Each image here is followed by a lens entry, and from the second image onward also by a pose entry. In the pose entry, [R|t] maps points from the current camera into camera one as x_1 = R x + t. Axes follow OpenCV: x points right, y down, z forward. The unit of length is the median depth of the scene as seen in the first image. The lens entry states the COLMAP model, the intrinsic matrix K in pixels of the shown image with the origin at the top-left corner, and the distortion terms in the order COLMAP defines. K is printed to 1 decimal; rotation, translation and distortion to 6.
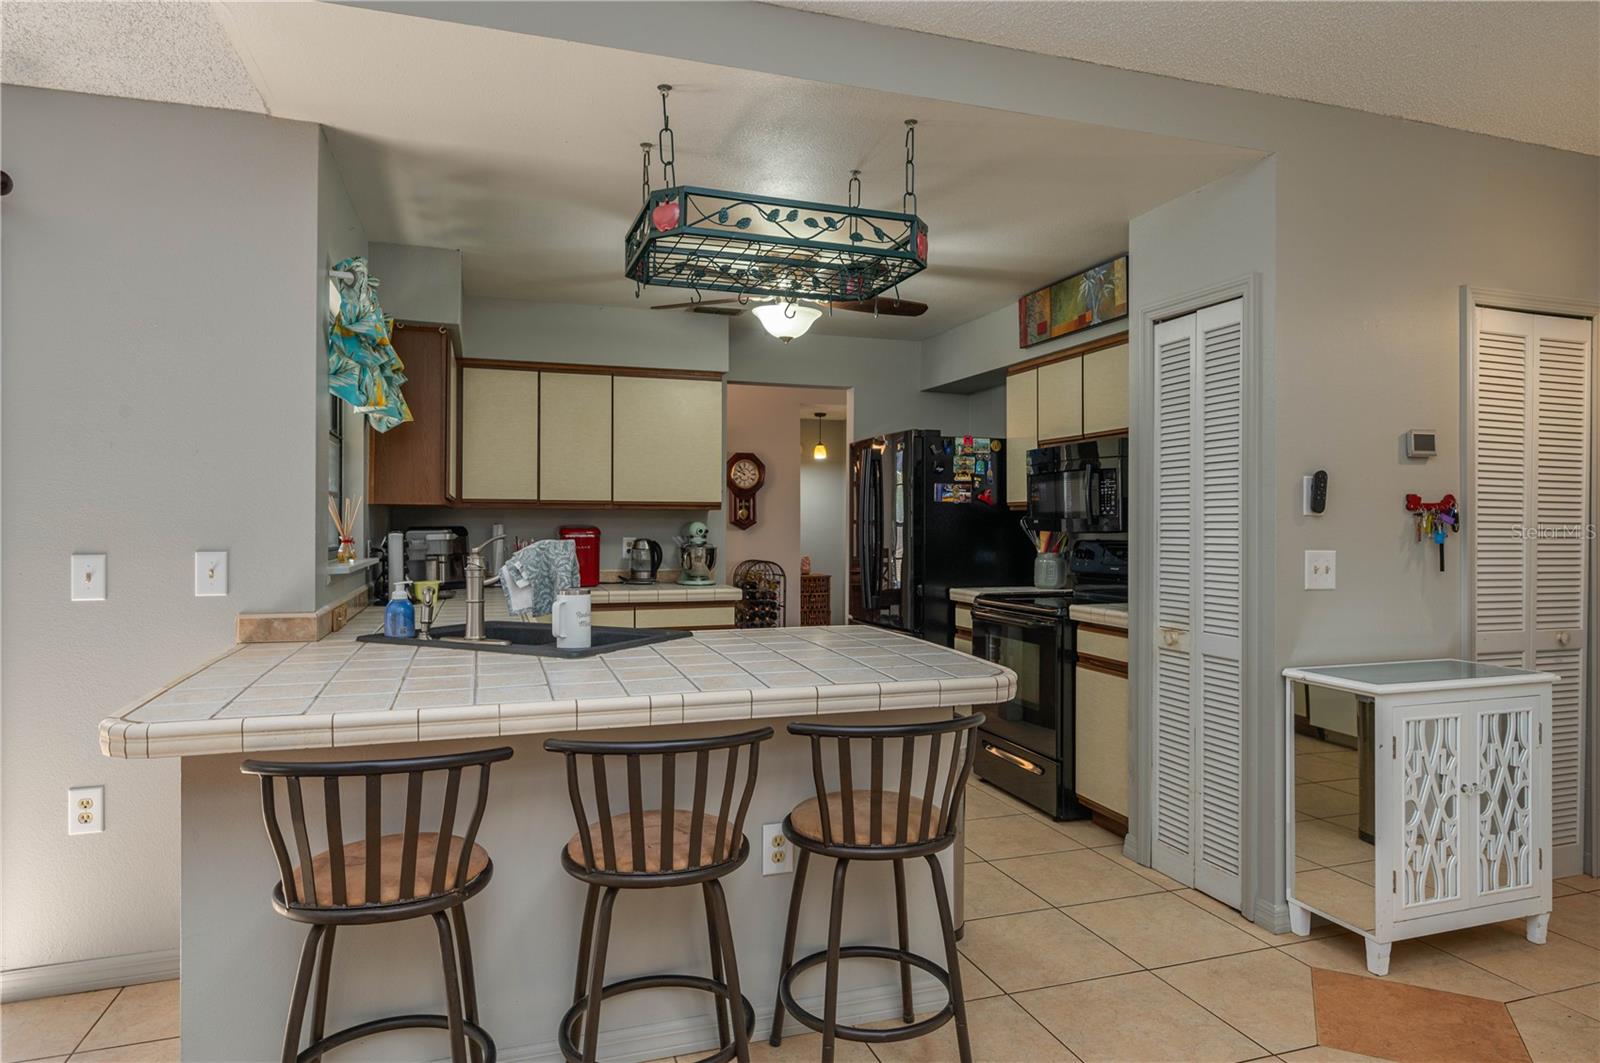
lens RADIAL K [[919.5, 0, 800.0], [0, 919.5, 531.5], [0, 0, 1]] dist [-0.001990, -0.001080]
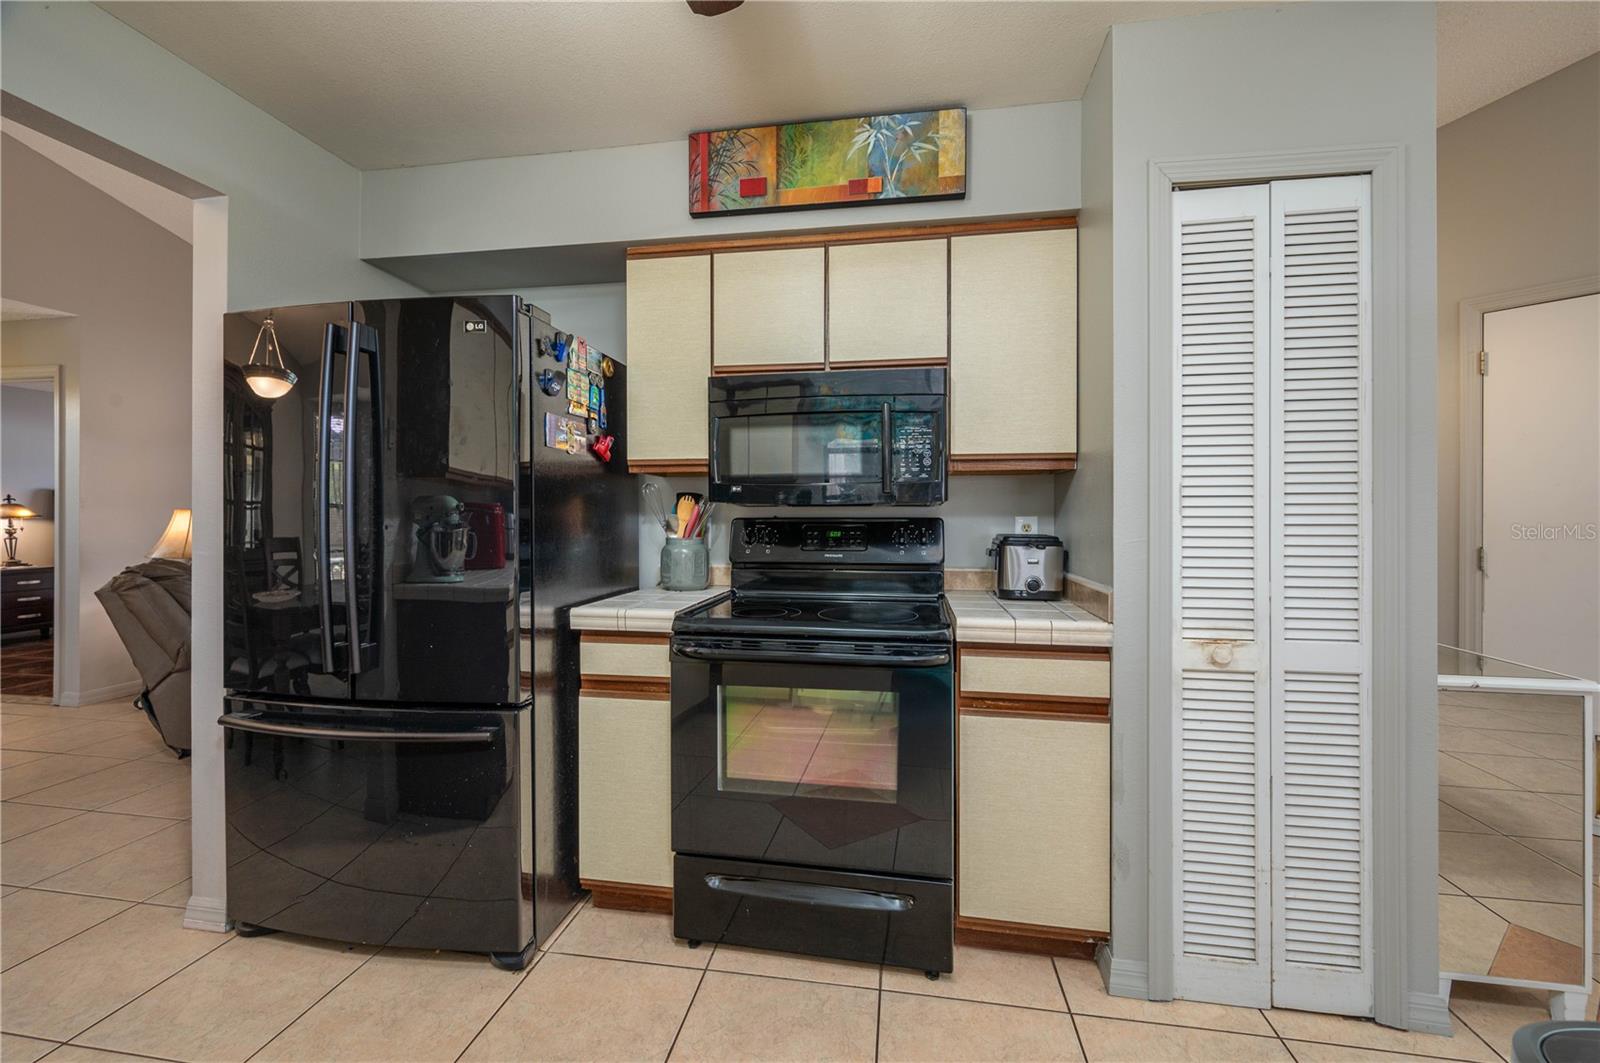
lens RADIAL K [[648.1, 0, 794.9], [0, 648.1, 528.1], [0, 0, 1]] dist [-0.001304, 0.000060]
pose [[0.473754, -0.004814, 0.880644, -0.135679], [0.002588, 0.999988, 0.004074, 0.016066], [-0.880653, 0.000349, 0.473761, 0.842429]]
